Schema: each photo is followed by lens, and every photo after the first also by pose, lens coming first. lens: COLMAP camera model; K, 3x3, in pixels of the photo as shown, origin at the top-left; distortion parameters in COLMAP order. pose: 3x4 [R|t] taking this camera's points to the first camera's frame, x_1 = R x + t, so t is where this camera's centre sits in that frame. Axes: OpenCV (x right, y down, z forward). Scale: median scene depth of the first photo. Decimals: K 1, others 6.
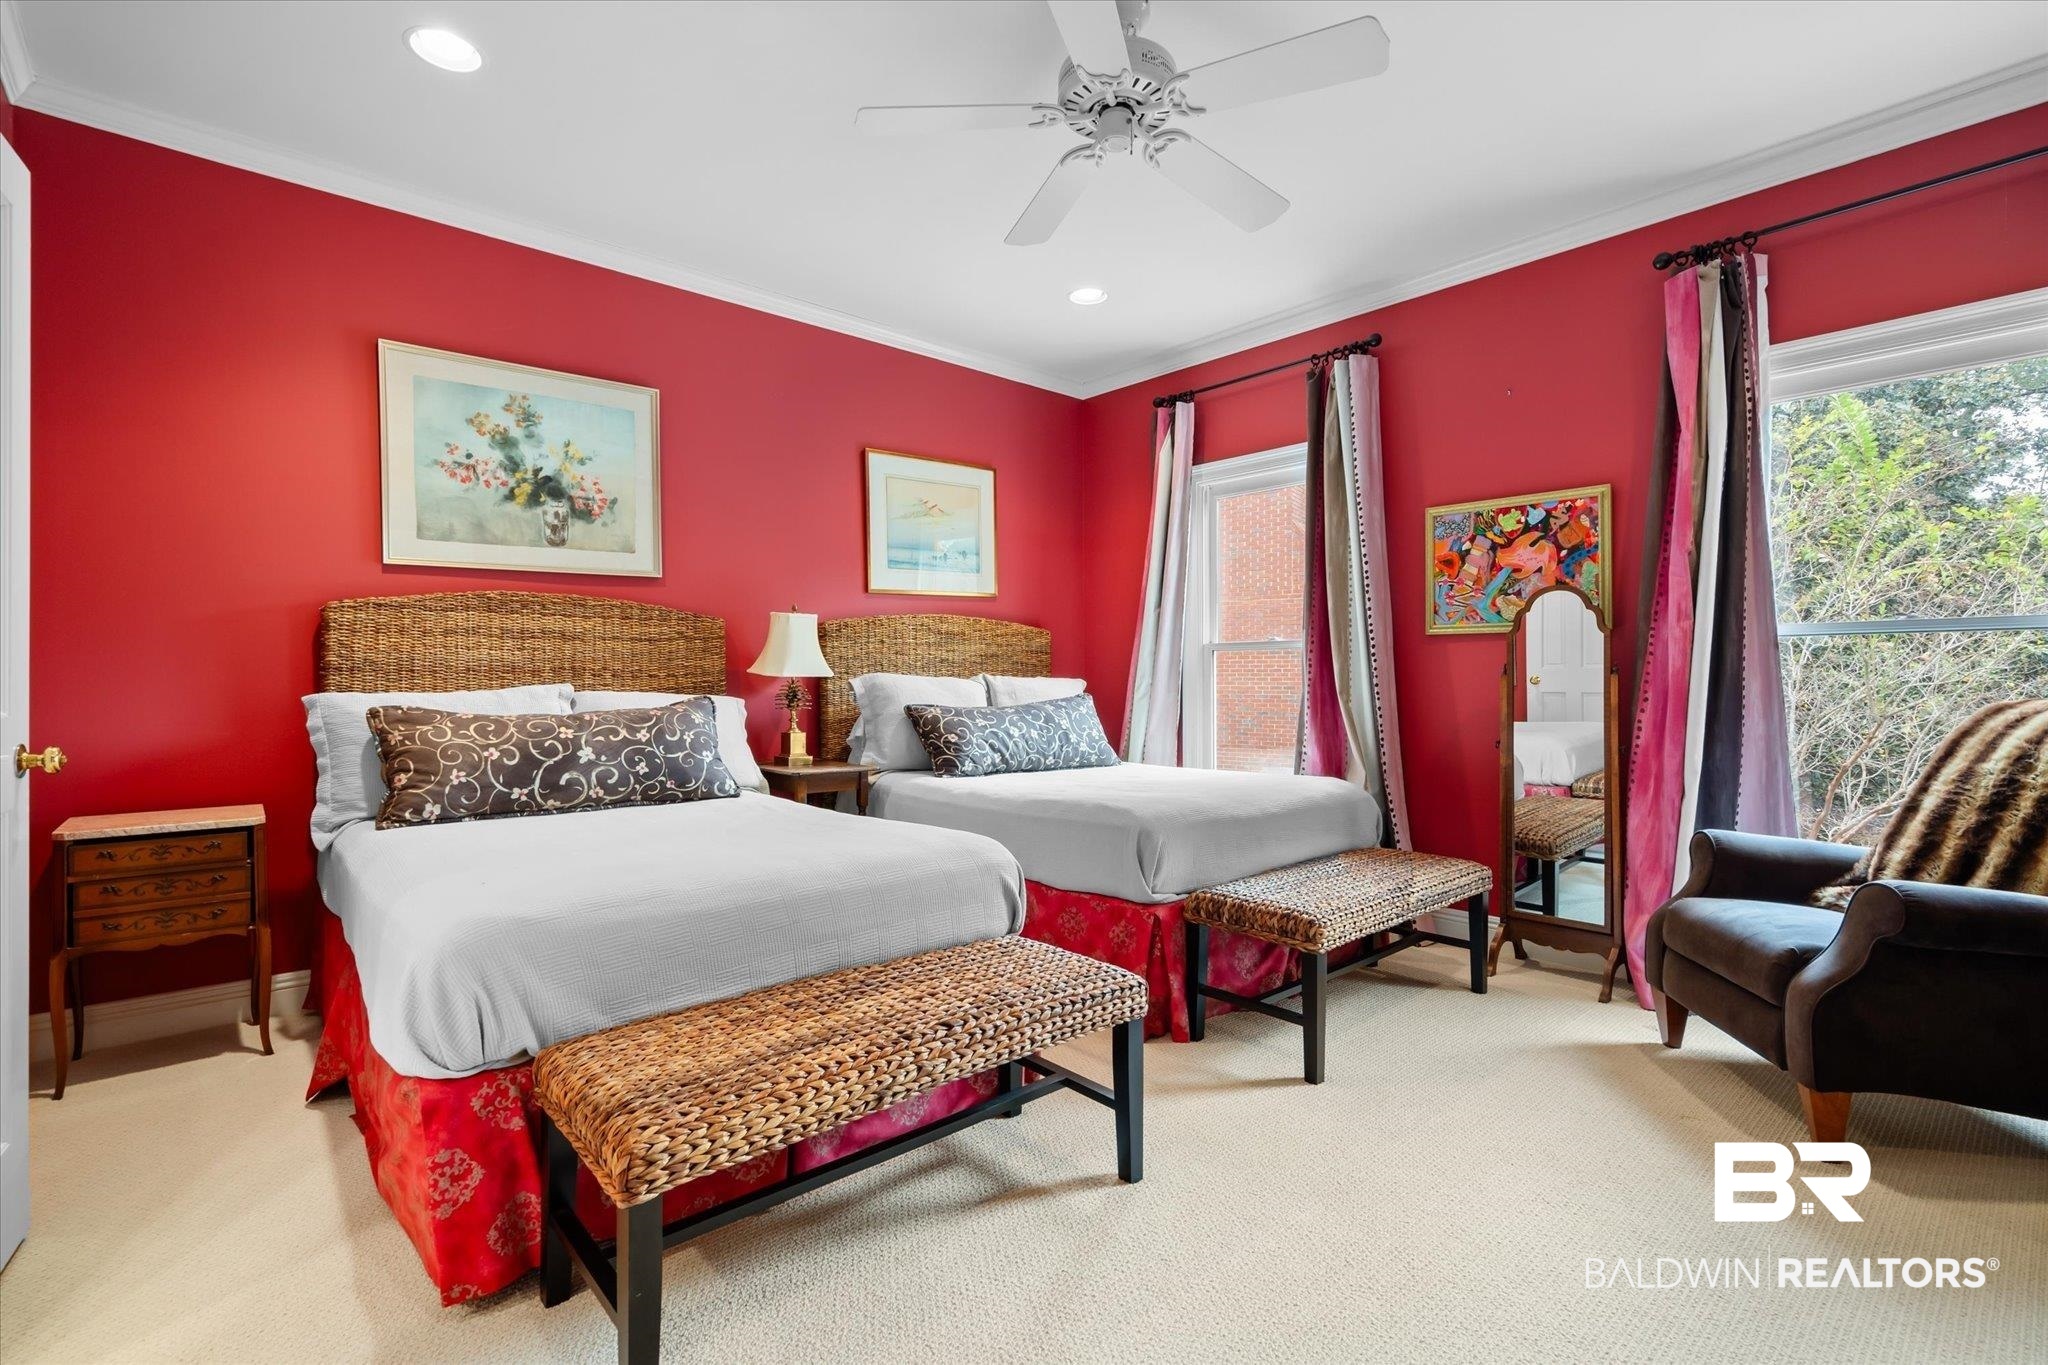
lens RADIAL K [[947.3, 0, 1022.6], [0, 947.3, 658.4], [0, 0, 1]] dist [-0.004862, -0.000629]
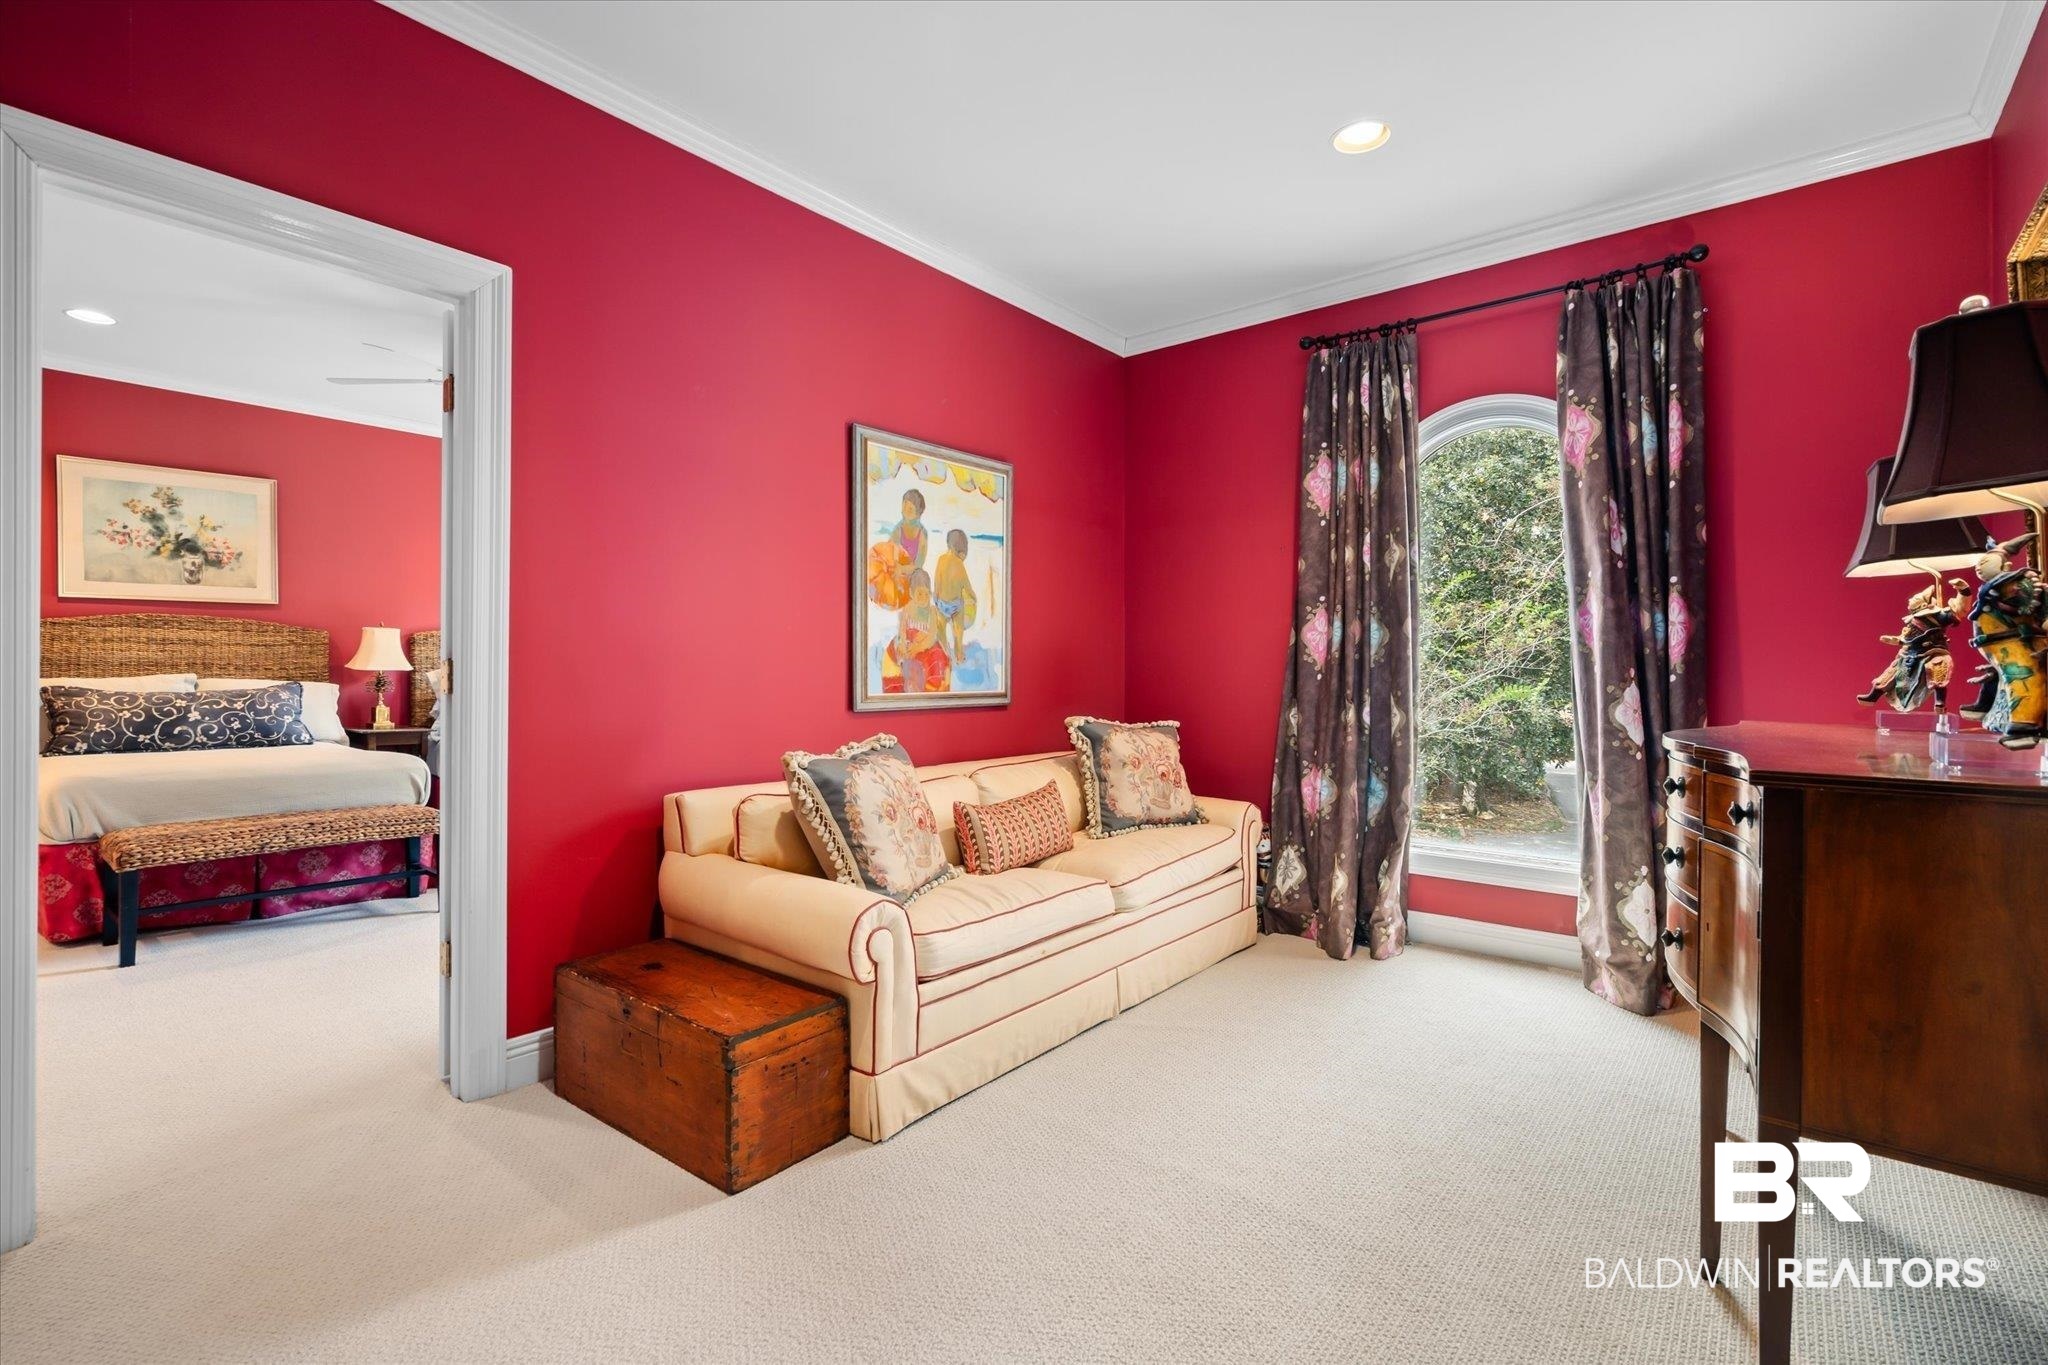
lens RADIAL K [[924.9, 0, 1012.9], [0, 924.9, 651.4], [0, 0, 1]] dist [-0.003189, -0.000990]
pose [[0.986519, 0.010917, 0.163284, 0.644644], [-0.010331, 0.999937, -0.004438, -0.018210], [-0.163322, 0.002691, 0.986569, -0.775592]]
